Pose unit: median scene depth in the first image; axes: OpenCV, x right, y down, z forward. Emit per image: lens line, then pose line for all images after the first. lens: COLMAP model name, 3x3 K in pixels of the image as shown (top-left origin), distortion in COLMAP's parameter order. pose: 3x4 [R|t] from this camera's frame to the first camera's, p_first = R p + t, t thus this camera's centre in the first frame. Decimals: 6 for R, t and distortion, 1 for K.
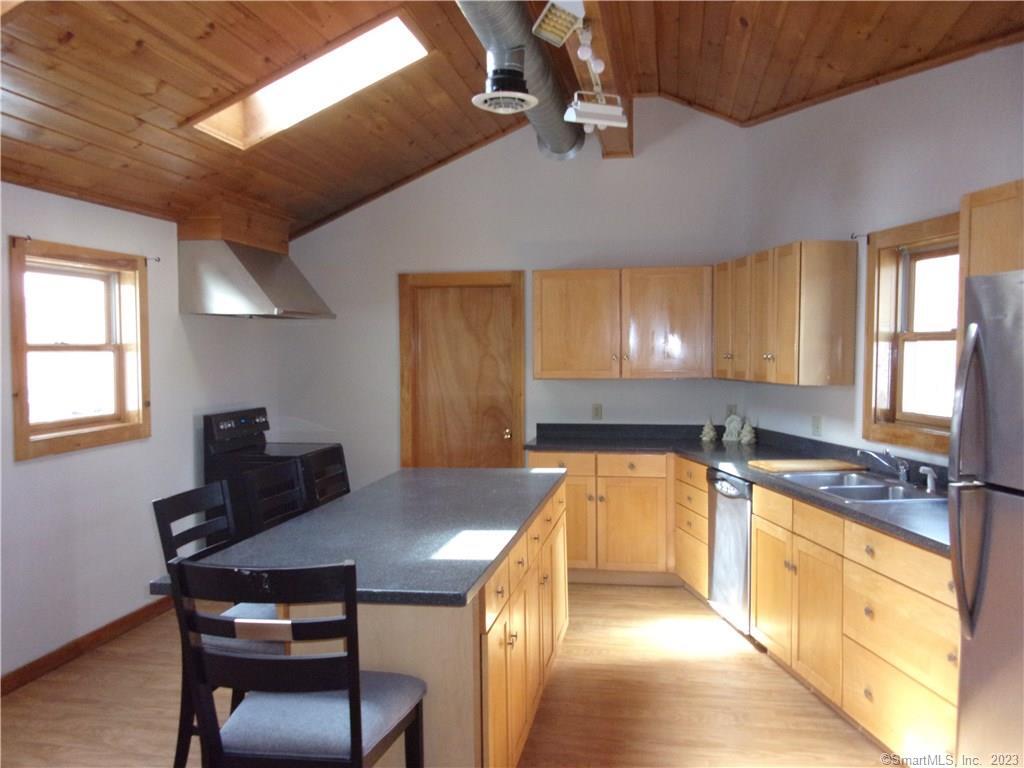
lens RADIAL K [[847.9, 0, 512.0], [0, 847.9, 384.0], [0, 0, 1]] dist [0.018265, -0.045717]
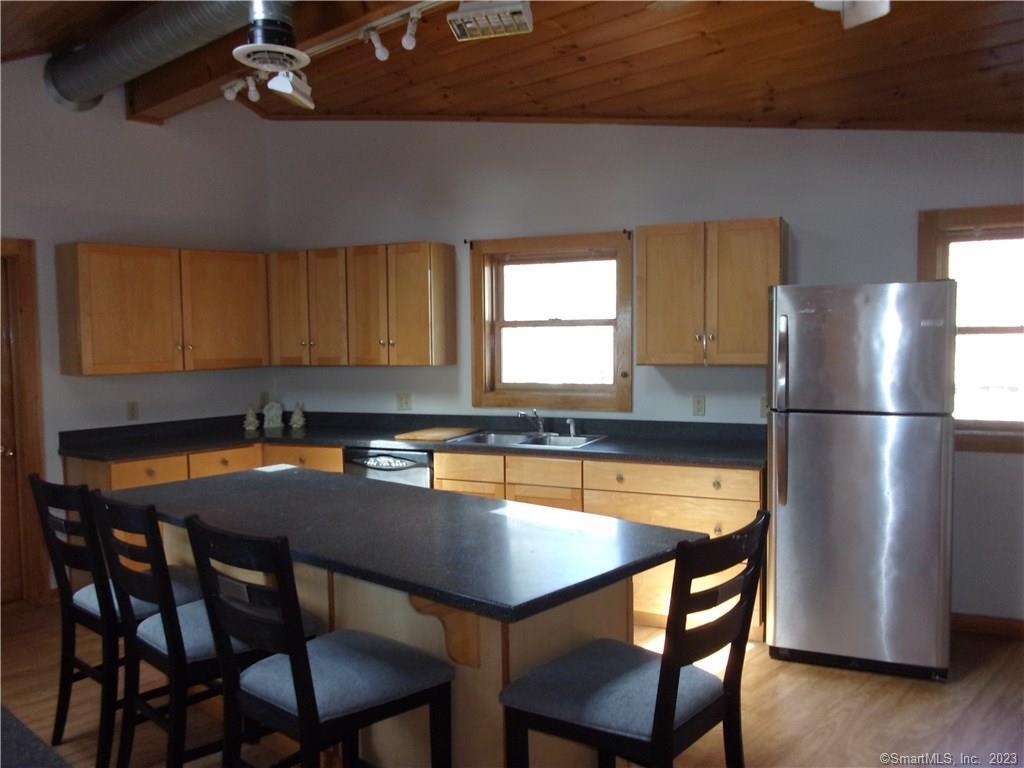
lens RADIAL K [[847.9, 0, 512.0], [0, 847.9, 384.0], [0, 0, 1]] dist [0.018265, -0.045717]
pose [[0.520171, -0.059842, 0.851963, -0.612039], [0.049034, 0.997989, 0.040161, -0.015108], [-0.852653, 0.020885, 0.522059, 0.305798]]
